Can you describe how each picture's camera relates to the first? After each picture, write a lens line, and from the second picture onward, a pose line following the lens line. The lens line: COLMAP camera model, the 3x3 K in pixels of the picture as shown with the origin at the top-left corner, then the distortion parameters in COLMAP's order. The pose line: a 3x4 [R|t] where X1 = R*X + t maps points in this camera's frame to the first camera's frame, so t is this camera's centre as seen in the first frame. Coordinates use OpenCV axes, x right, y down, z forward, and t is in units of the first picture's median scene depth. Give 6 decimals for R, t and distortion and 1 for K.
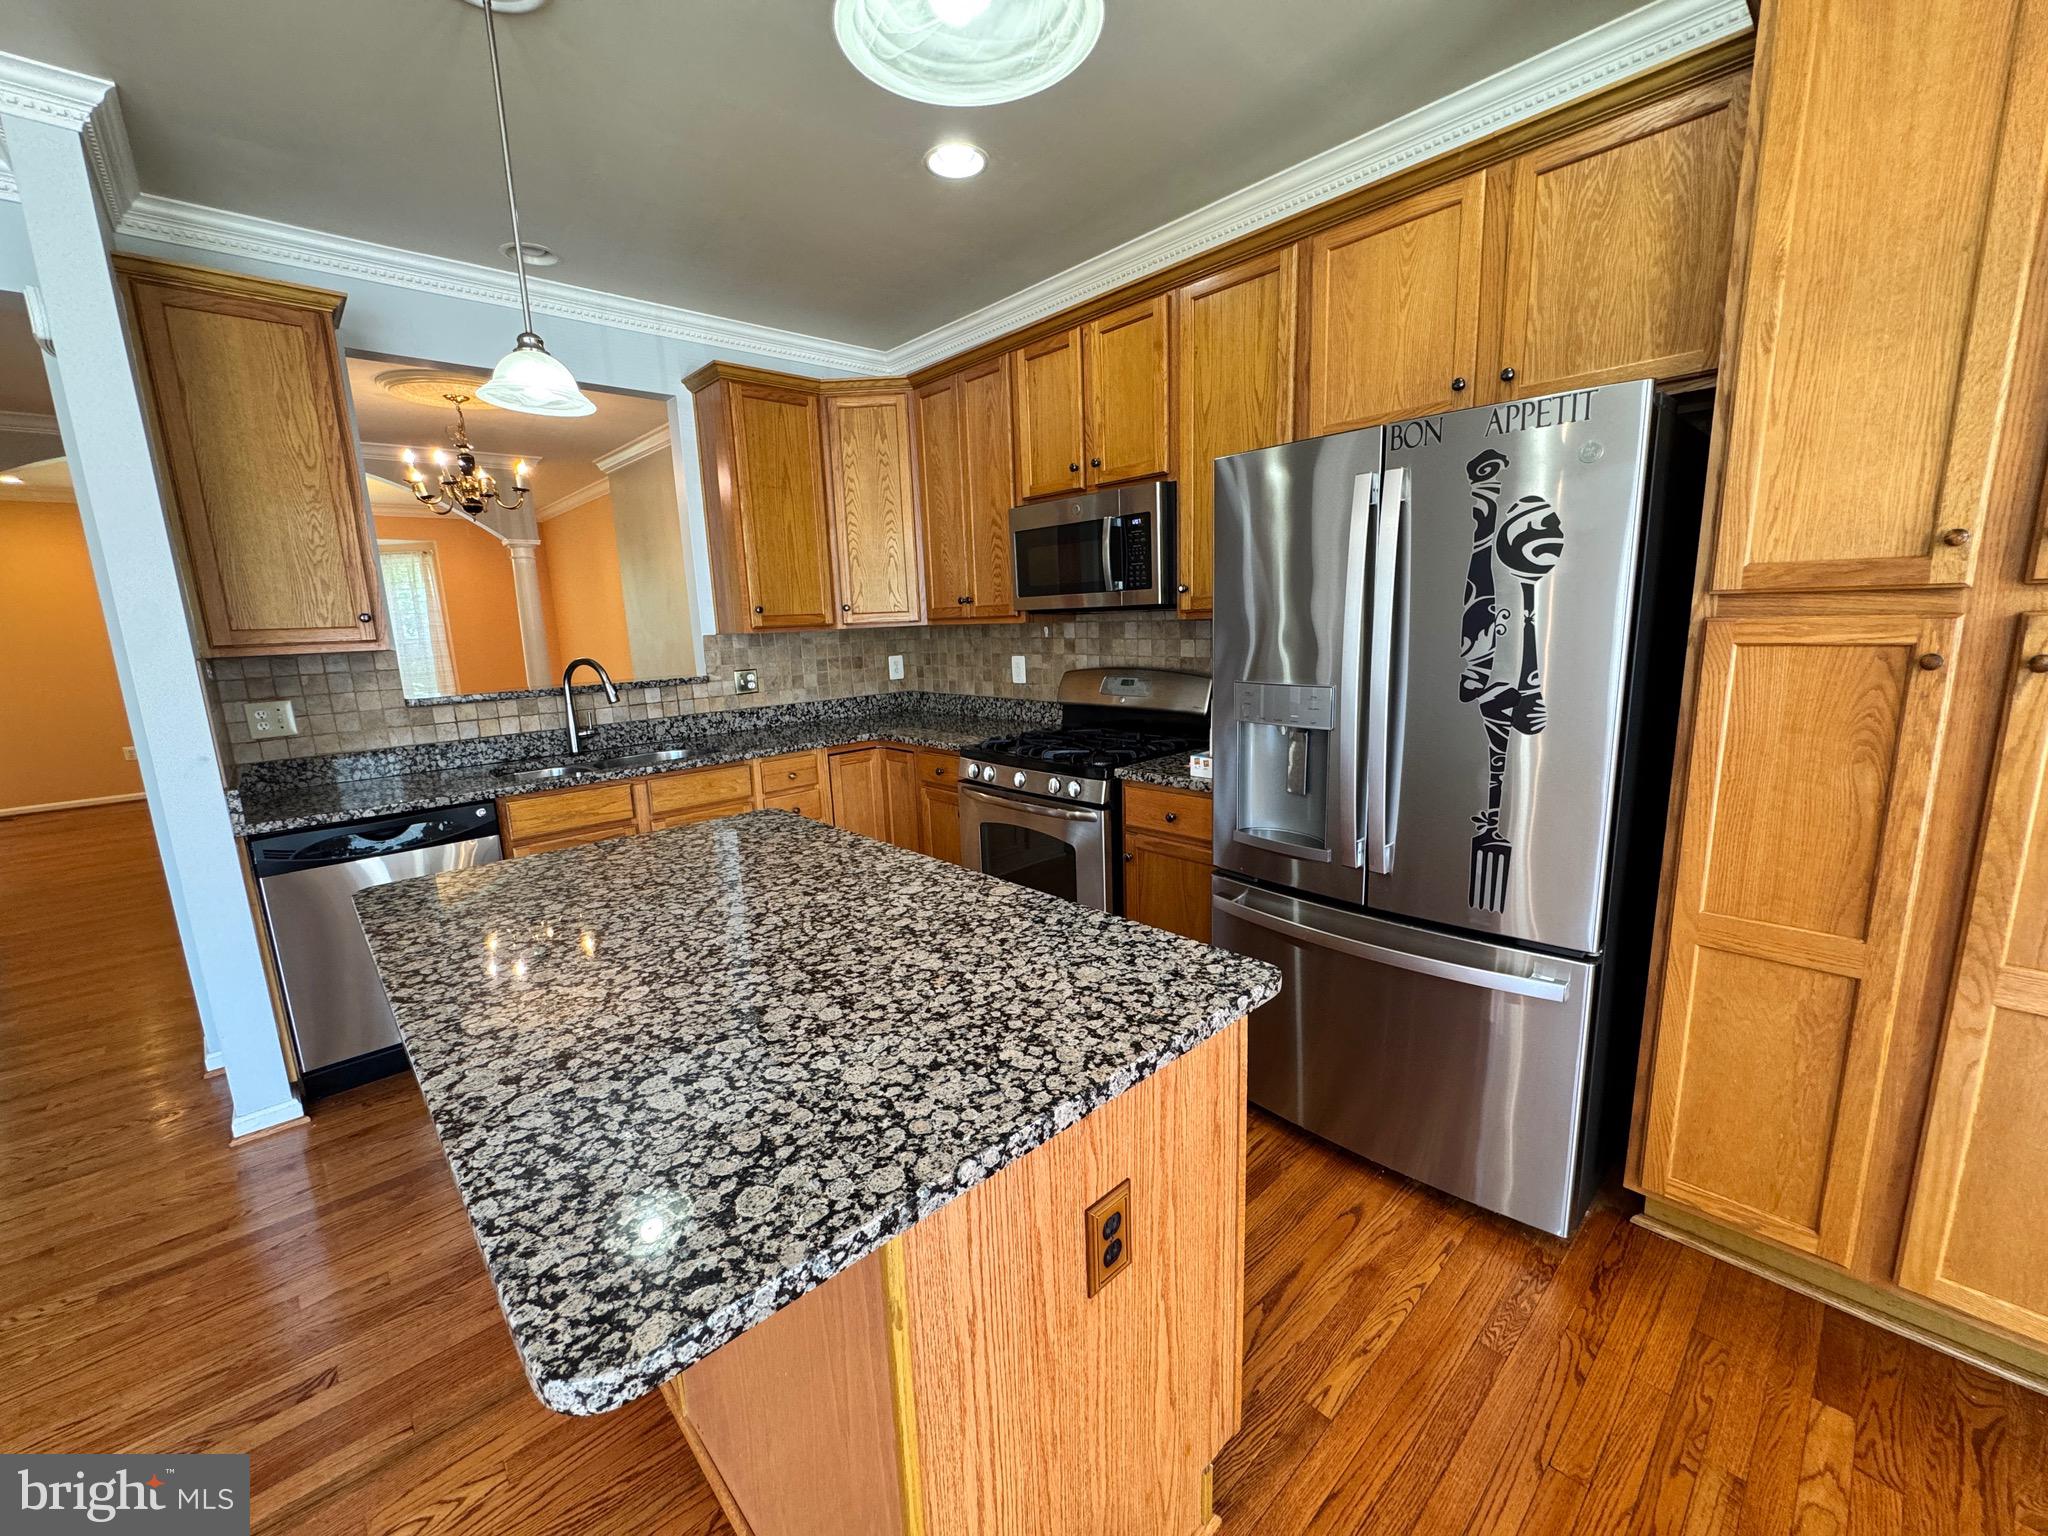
lens RADIAL K [[818.3, 0, 1024.4], [0, 818.3, 768.1], [0, 0, 1]] dist [-0.001539, -0.000516]
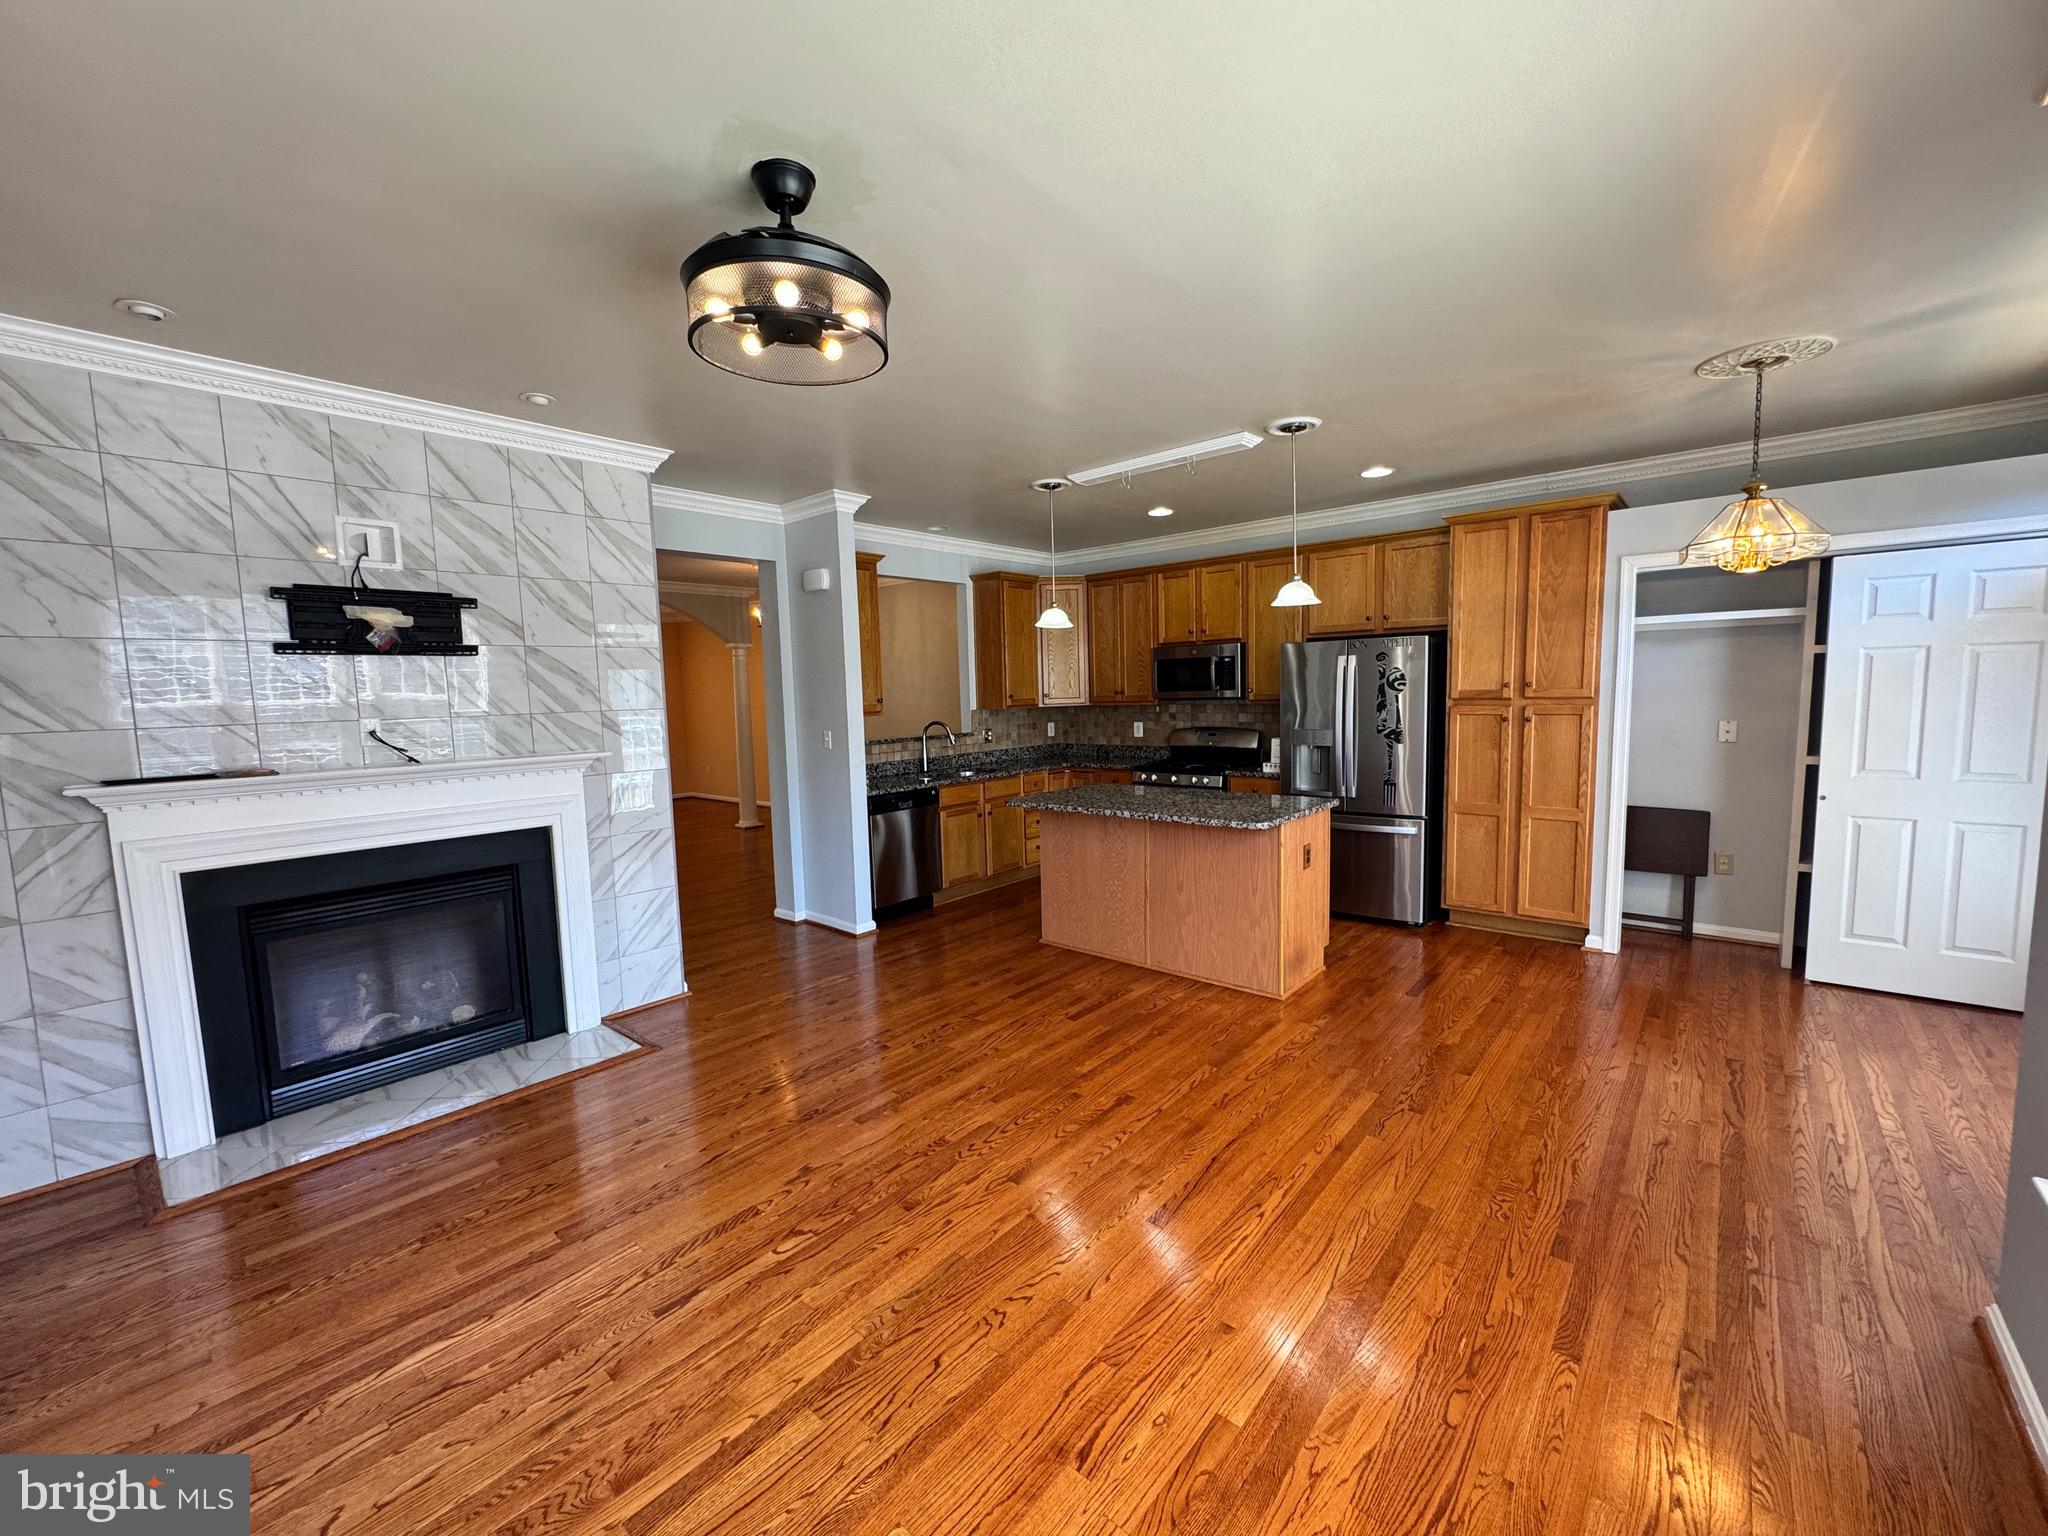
lens RADIAL K [[818.3, 0, 1025.9], [0, 818.3, 765.3], [0, 0, 1]] dist [-0.001539, -0.000516]
pose [[0.994064, -0.001228, 0.108789, -0.555648], [0.011682, 0.995360, -0.095510, 0.158710], [-0.108167, 0.096214, 0.989466, -0.939174]]
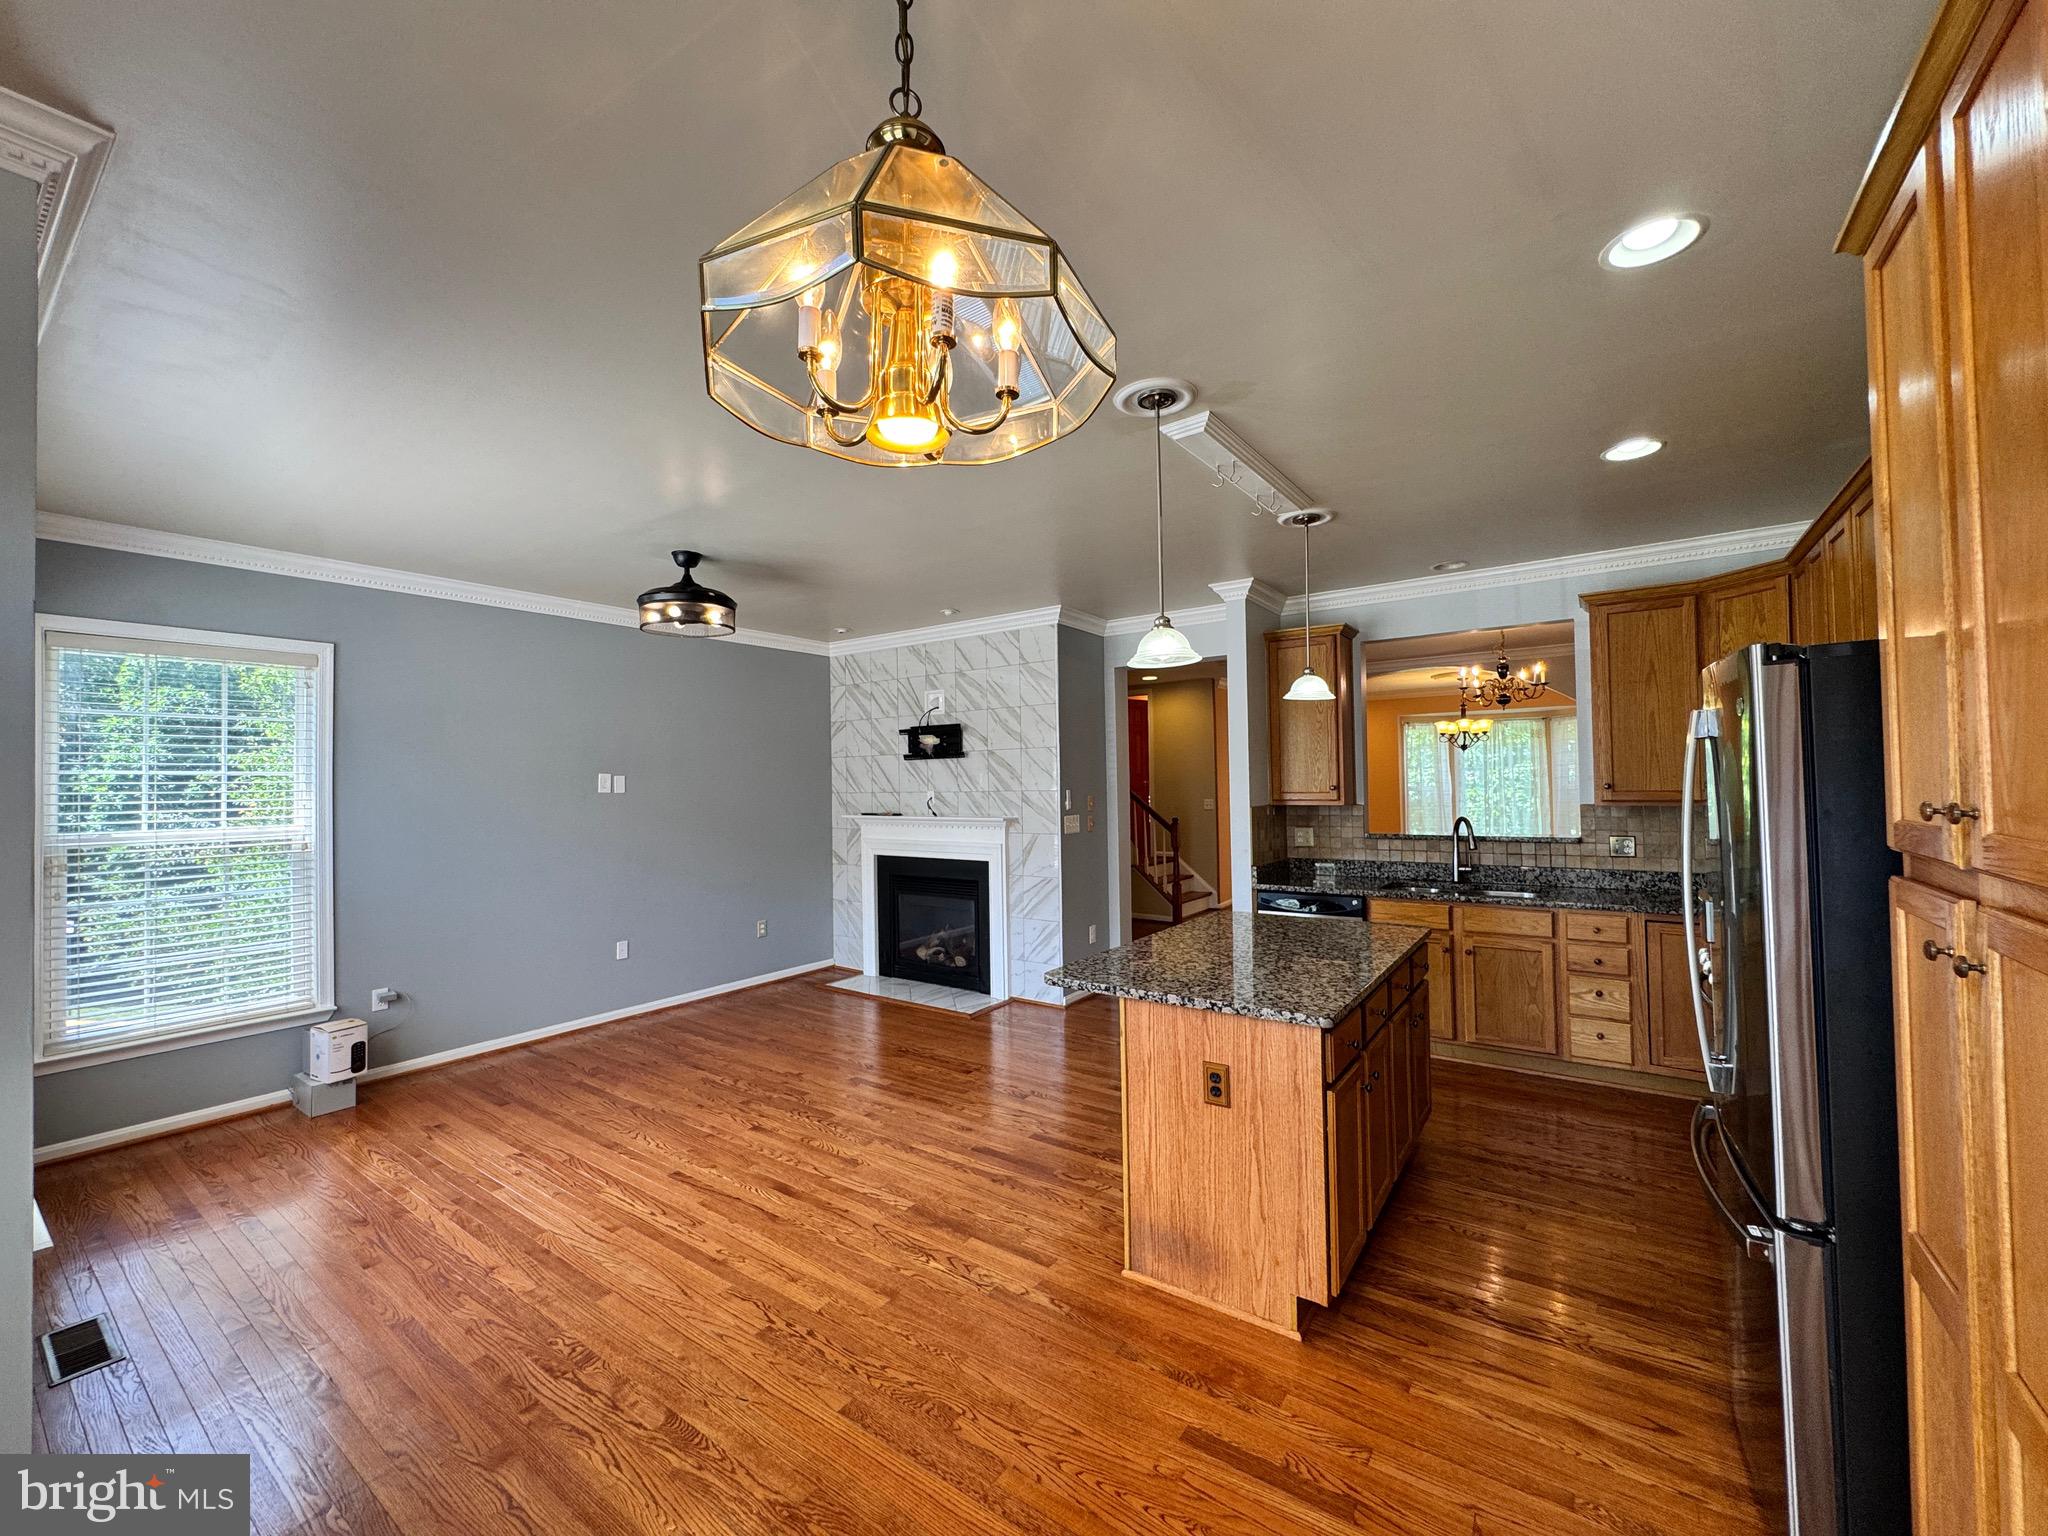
lens RADIAL K [[818.3, 0, 1020.4], [0, 818.3, 766.3], [0, 0, 1]] dist [-0.001539, -0.000516]
pose [[0.201902, 0.012039, -0.979332, 0.731854], [-0.172161, 0.984791, -0.023387, -0.055819], [0.964156, 0.173325, 0.200904, -0.055596]]
